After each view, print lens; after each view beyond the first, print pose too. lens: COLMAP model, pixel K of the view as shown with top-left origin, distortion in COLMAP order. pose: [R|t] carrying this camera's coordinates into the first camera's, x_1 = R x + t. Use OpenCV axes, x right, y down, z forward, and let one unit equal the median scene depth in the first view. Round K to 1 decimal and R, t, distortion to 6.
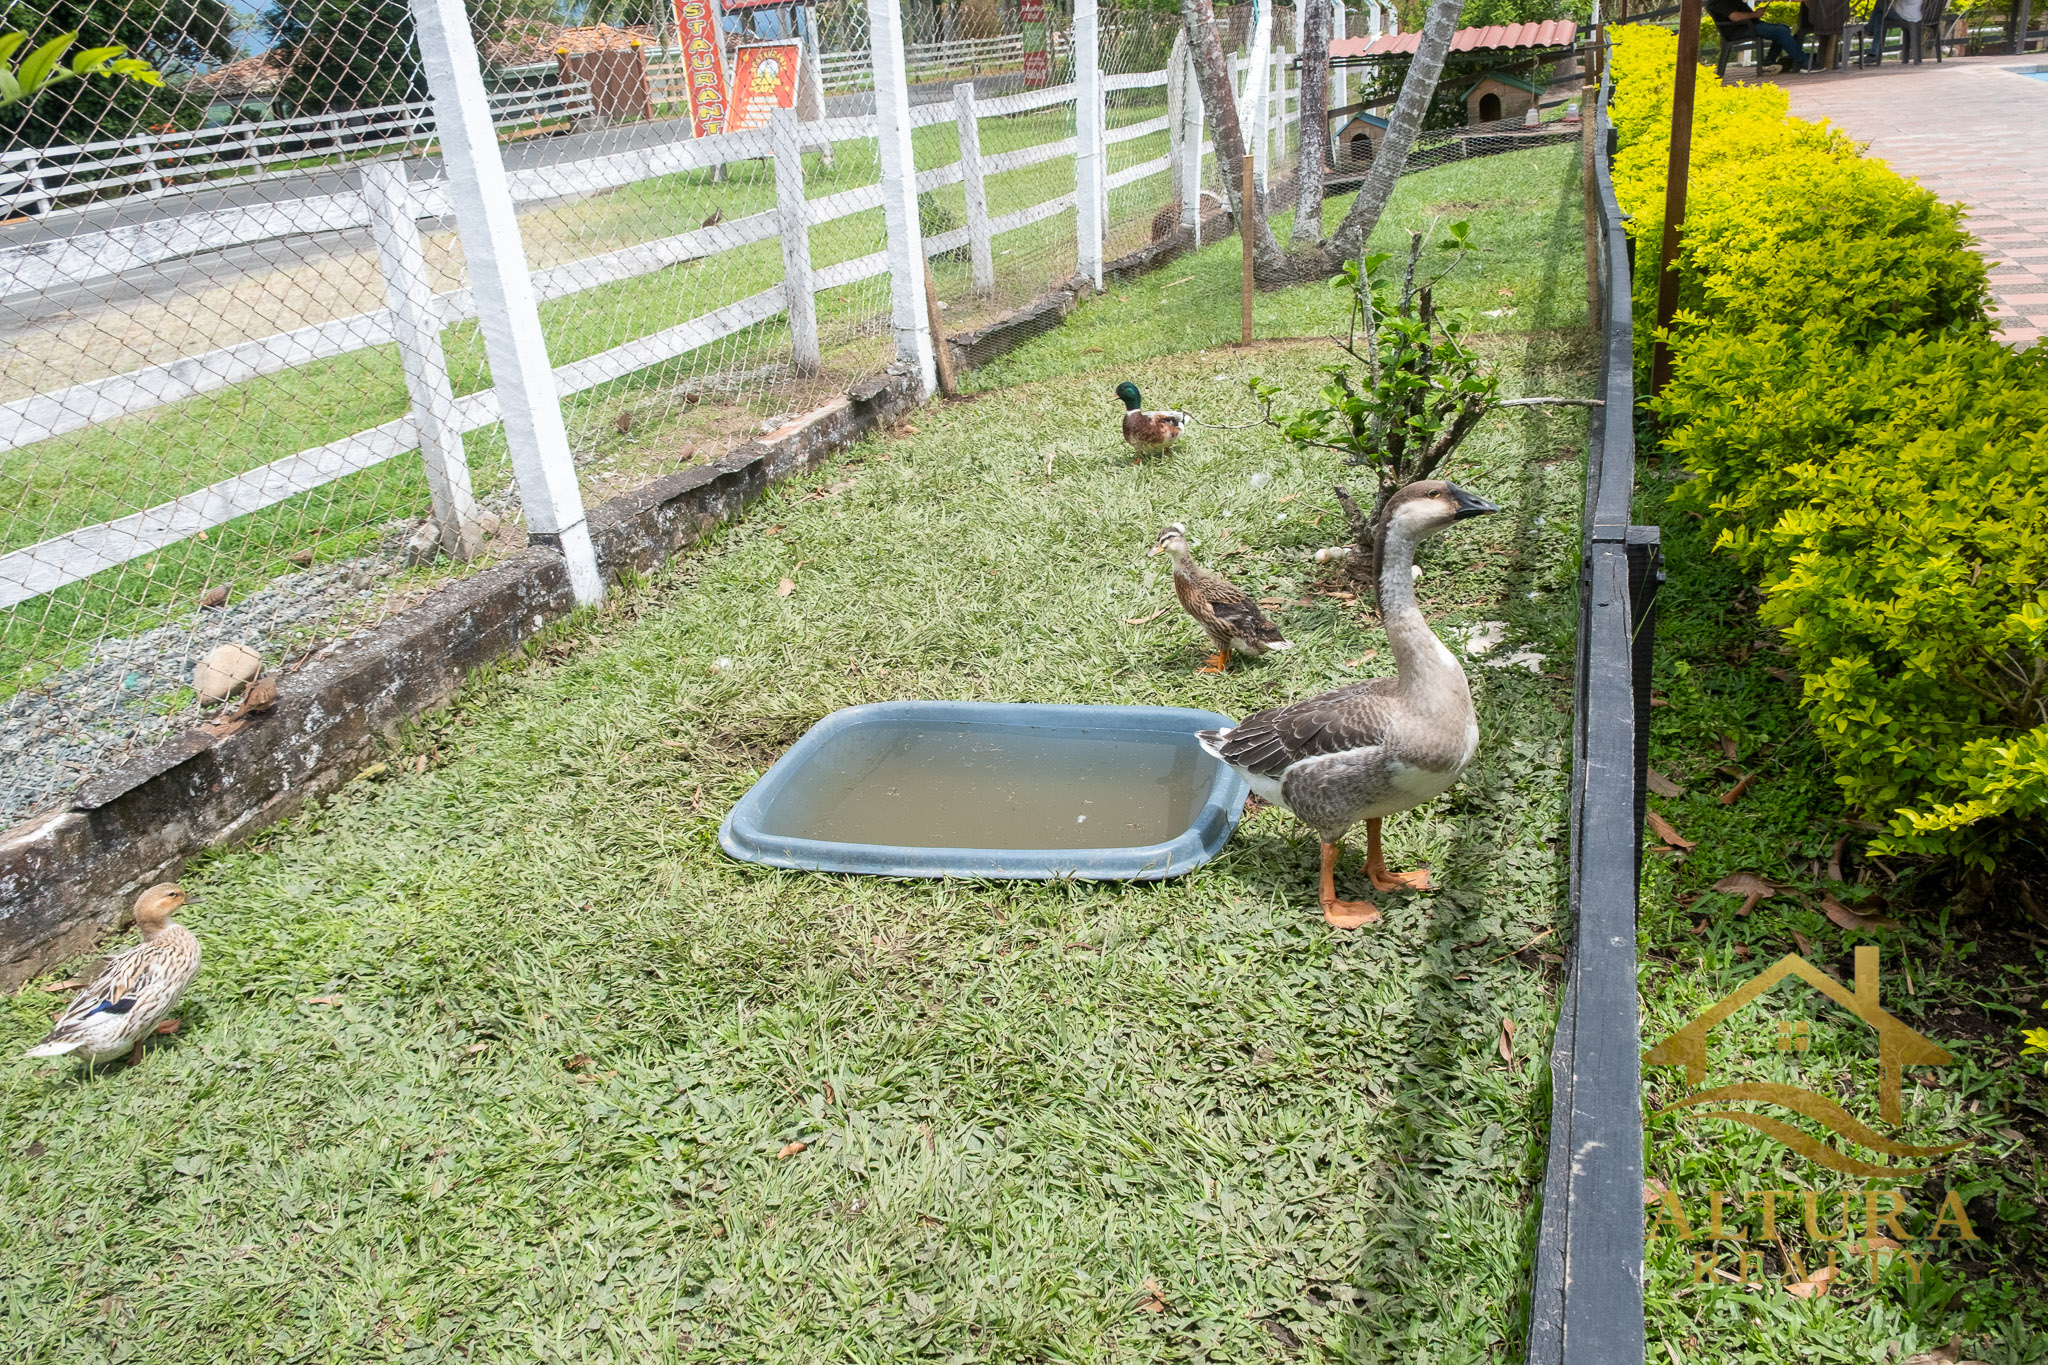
lens RADIAL K [[1577.7, 0, 1028.0], [0, 1577.7, 674.0], [0, 0, 1]] dist [-0.021346, -0.006450]
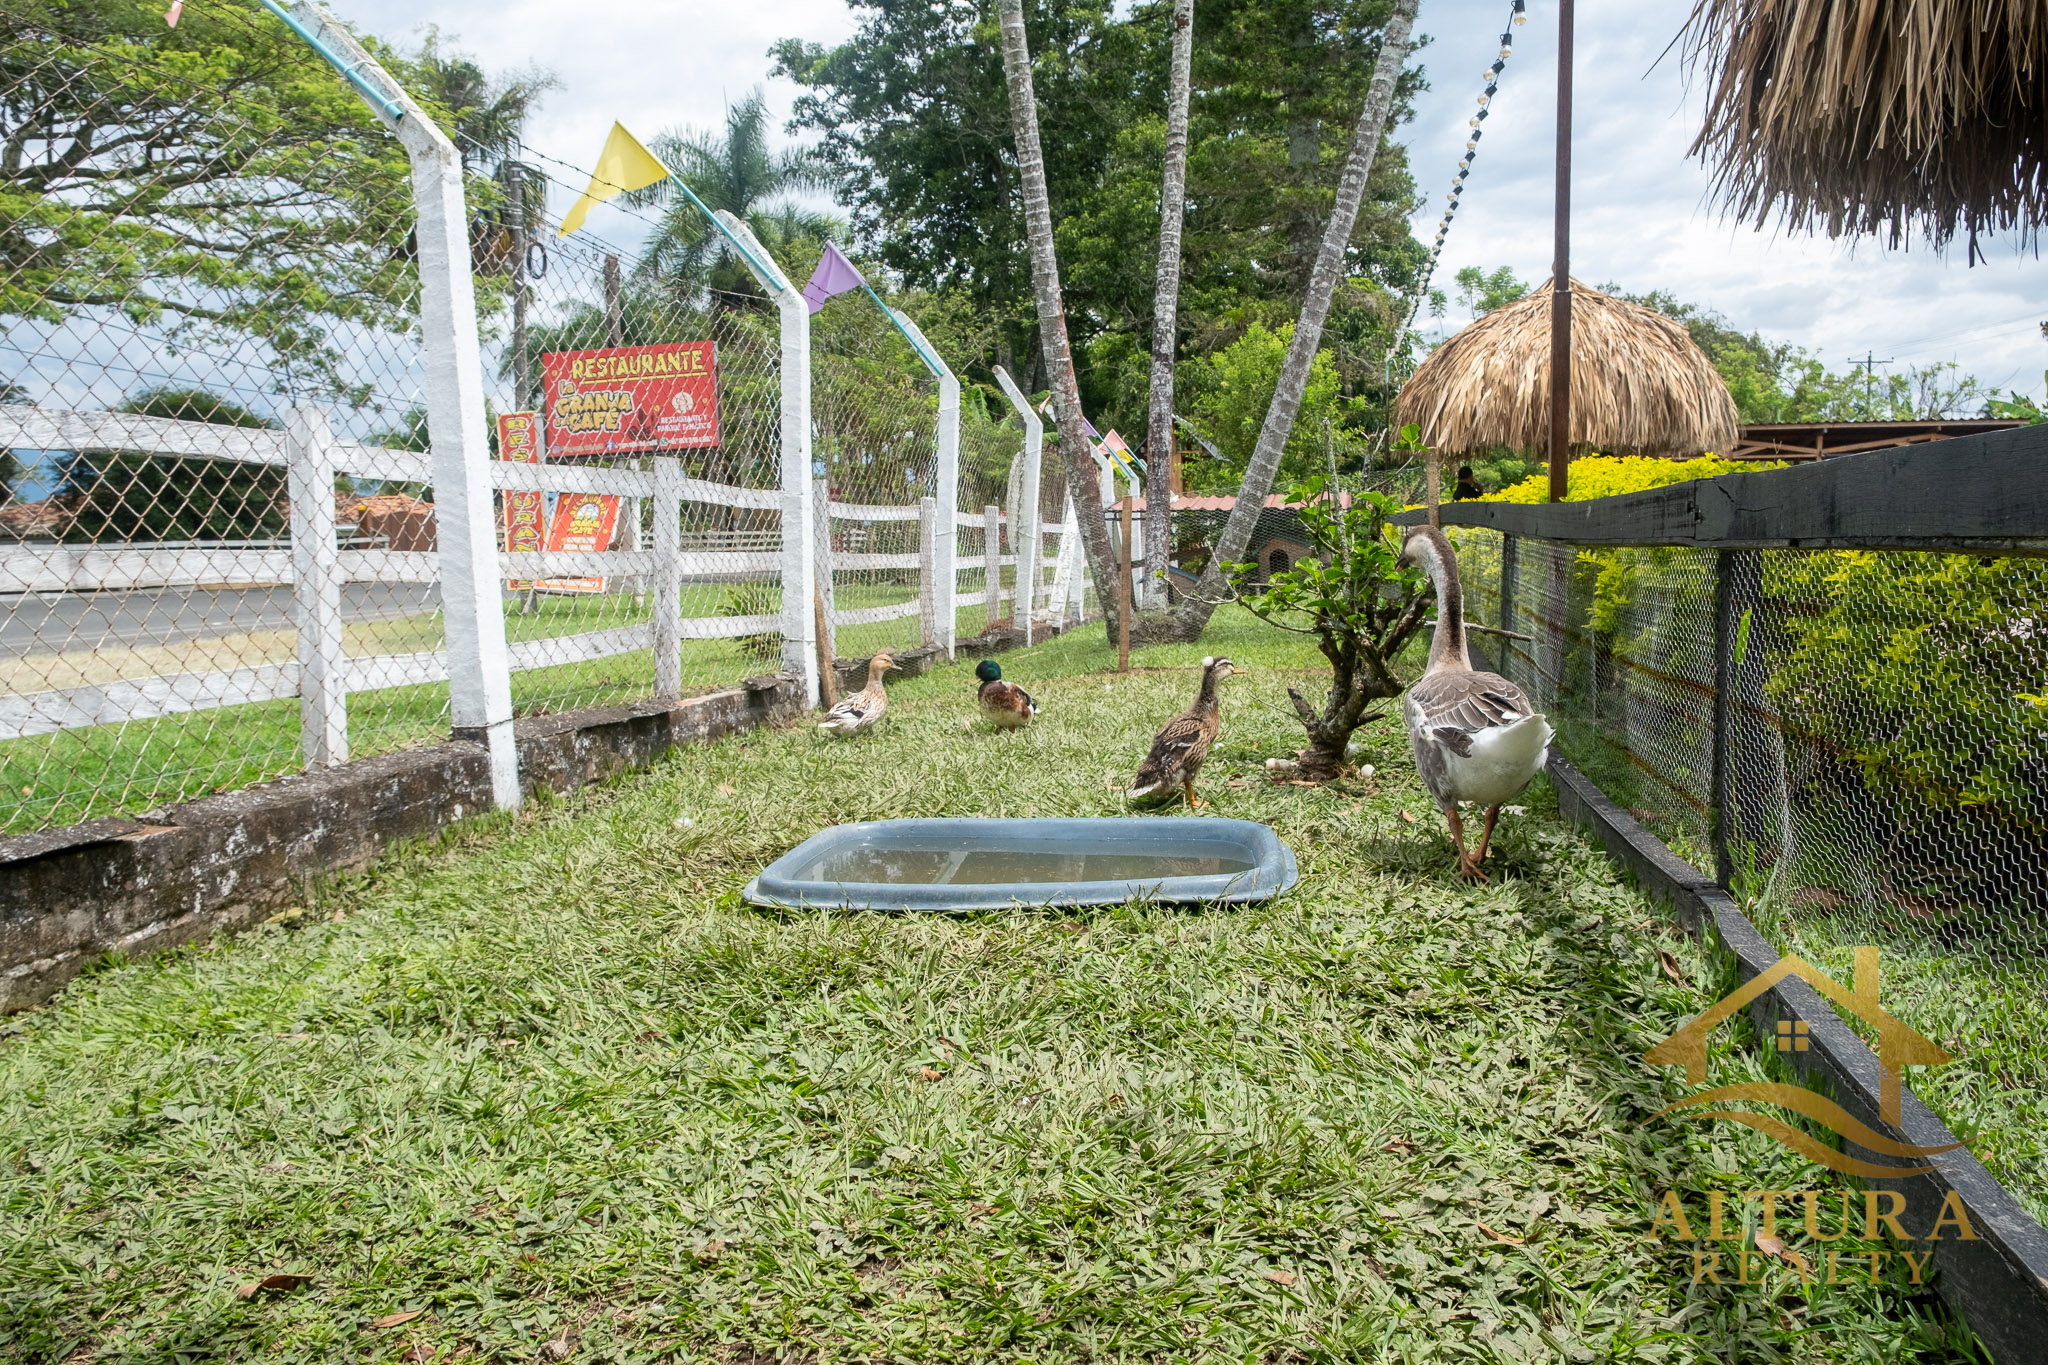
lens RADIAL K [[1582.9, 0, 1024.8], [0, 1582.9, 662.3], [0, 0, 1]] dist [-0.014657, 0.000269]
pose [[0.989851, 0.045086, 0.134771, -0.127277], [-0.001827, 0.952299, -0.305162, 0.197941], [-0.142100, 0.301819, 0.942716, 0.046778]]
